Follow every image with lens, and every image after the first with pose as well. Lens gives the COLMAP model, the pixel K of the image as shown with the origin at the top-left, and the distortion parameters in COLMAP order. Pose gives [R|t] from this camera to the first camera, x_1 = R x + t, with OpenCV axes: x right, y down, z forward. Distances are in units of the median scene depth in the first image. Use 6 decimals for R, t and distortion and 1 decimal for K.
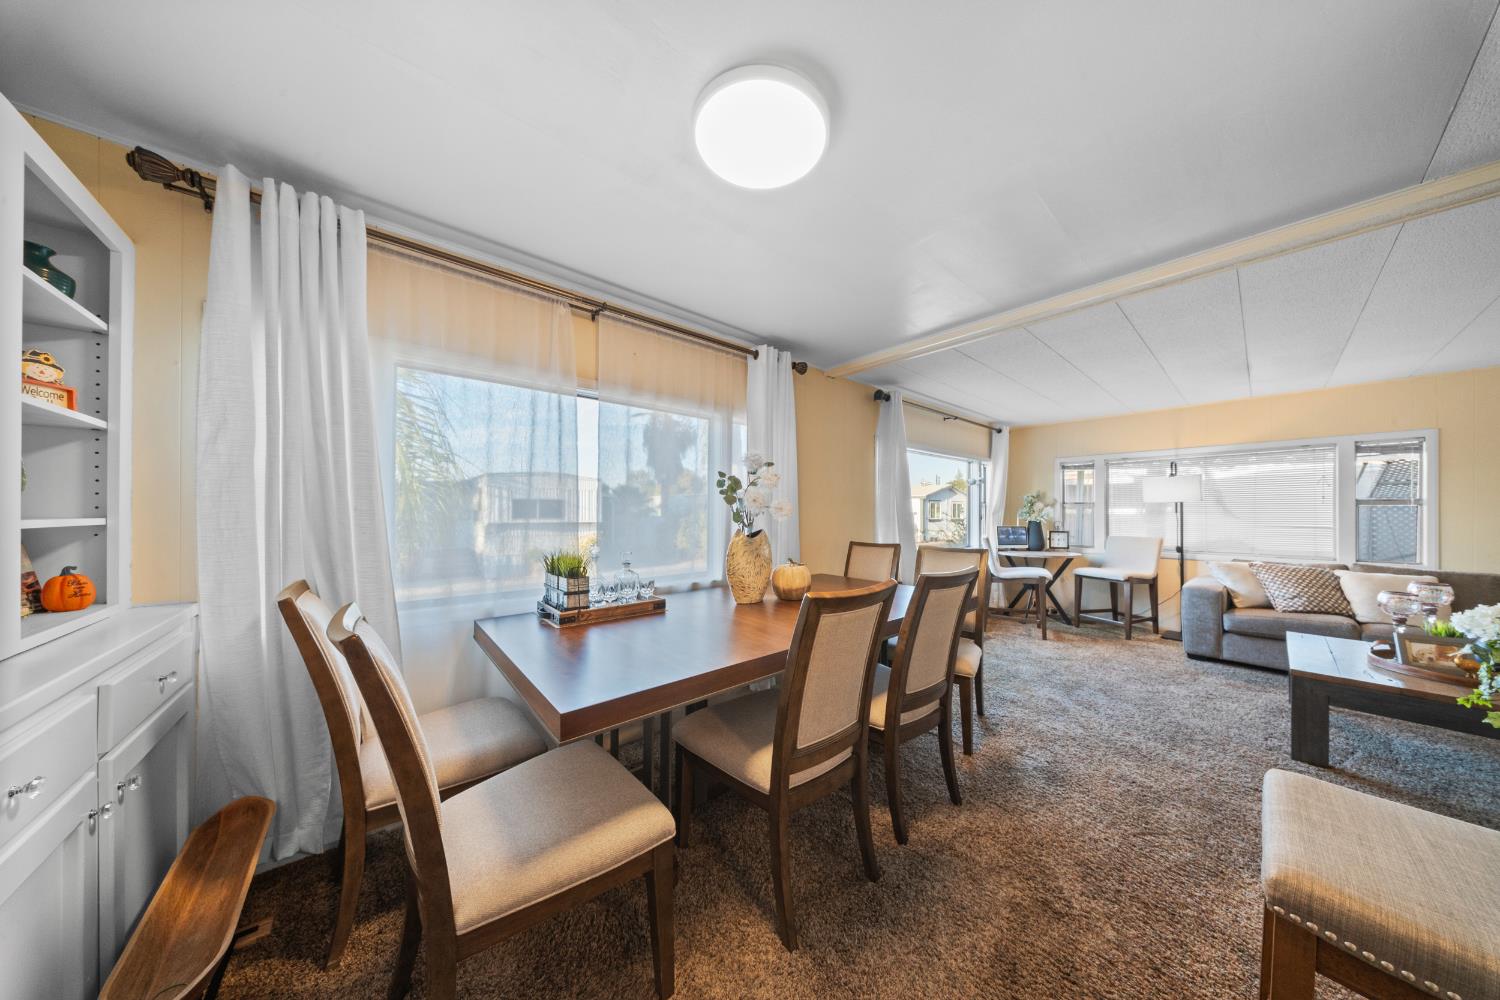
lens RADIAL K [[434.5, 0, 730.6], [0, 434.5, 509.1], [0, 0, 1]] dist [0.014025, 0.000005]
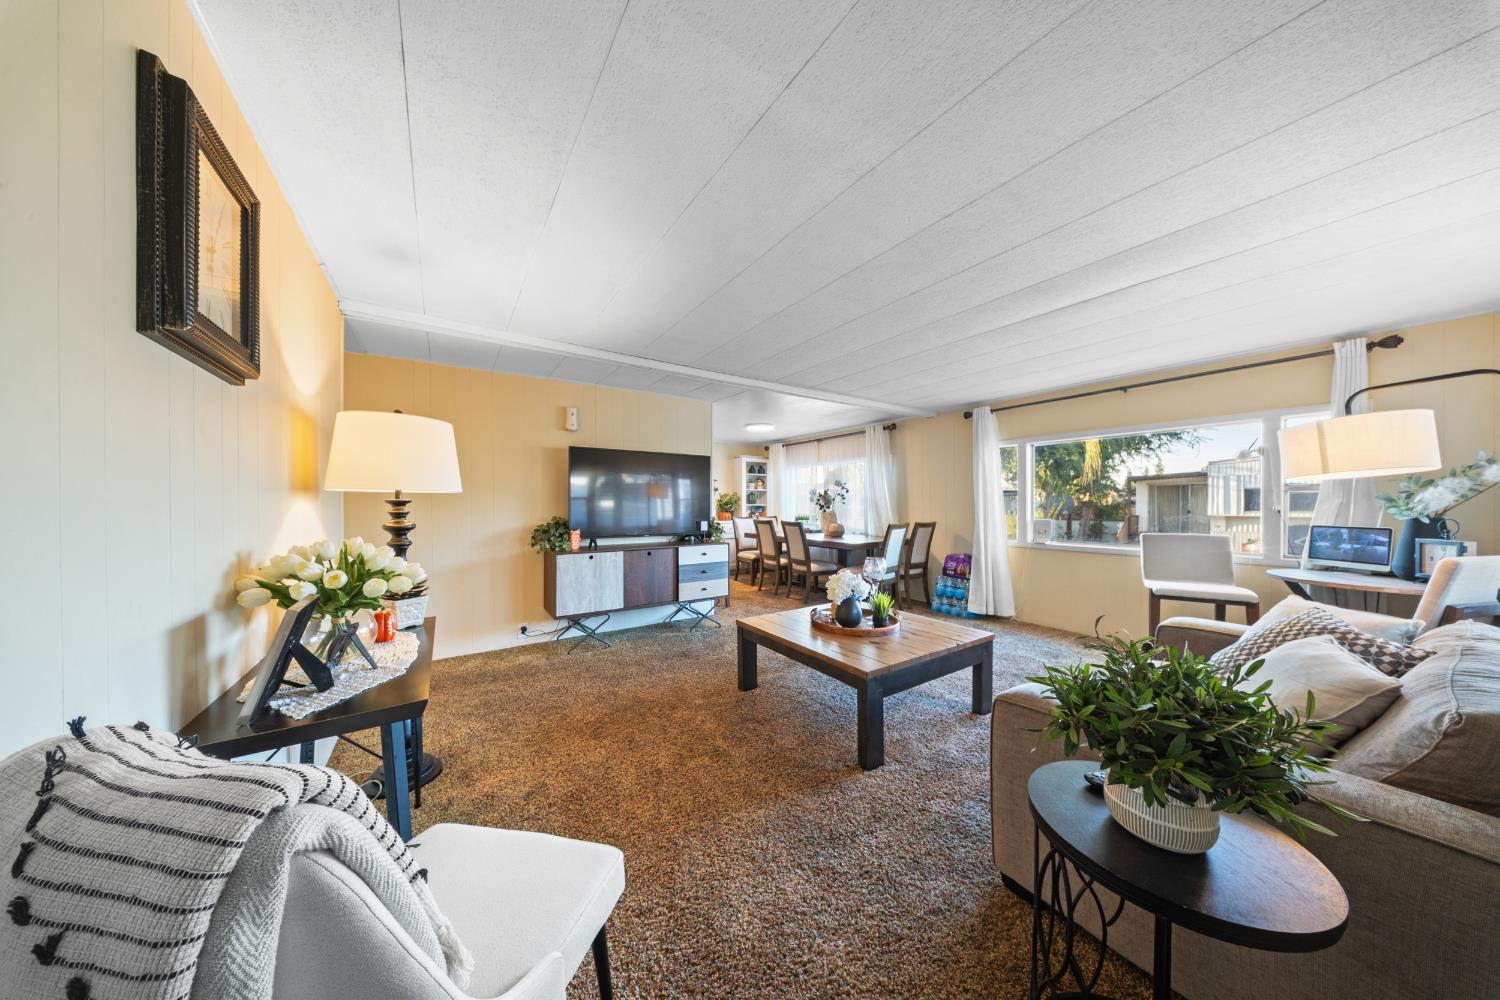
lens RADIAL K [[445.1, 0, 744.6], [0, 445.1, 510.1], [0, 0, 1]] dist [-0.000019, -0.000061]
pose [[-0.091000, 0.007108, -0.995826, 2.177536], [0.002705, 0.999973, 0.006890, 0.024165], [0.995847, -0.002067, -0.091017, 0.543943]]
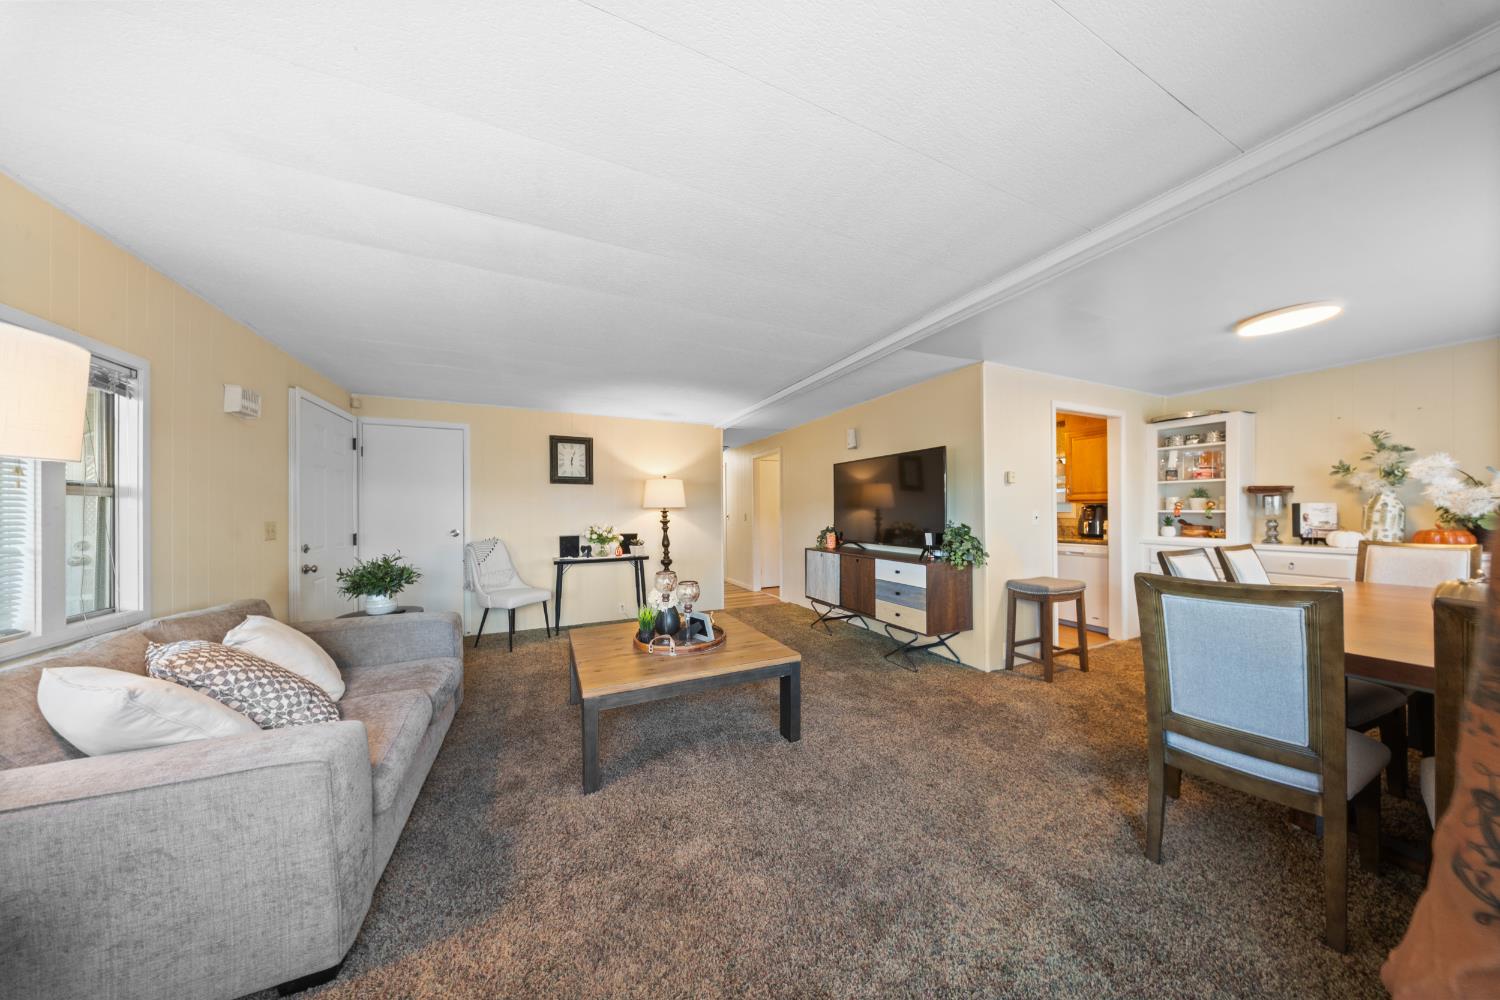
lens RADIAL K [[445.1, 0, 744.6], [0, 445.1, 510.1], [0, 0, 1]] dist [-0.000019, -0.000061]
pose [[-0.969316, -0.000721, 0.245818, 0.866486], [-0.001137, 0.999998, -0.001551, 0.013592], [-0.245817, -0.001783, -0.969315, 1.521607]]
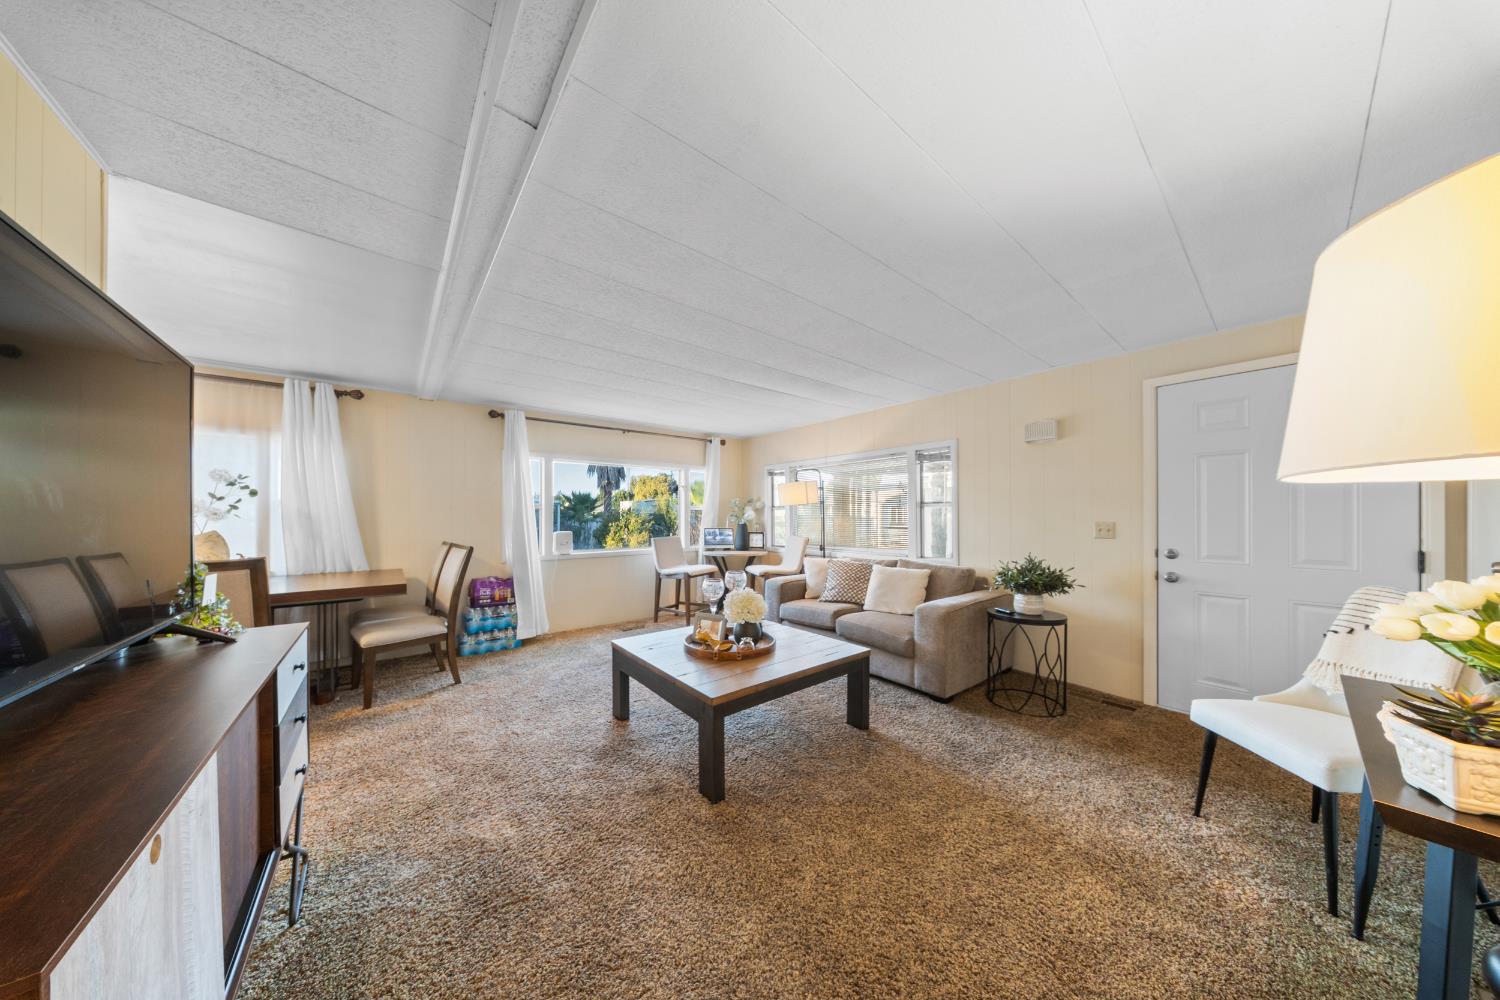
lens RADIAL K [[445.1, 0, 744.6], [0, 445.1, 510.1], [0, 0, 1]] dist [-0.000019, -0.000061]
pose [[0.999918, -0.005113, -0.011753, 1.253726], [0.005018, 0.999955, -0.008067, 0.006777], [0.011794, 0.008007, 0.999898, -0.201392]]
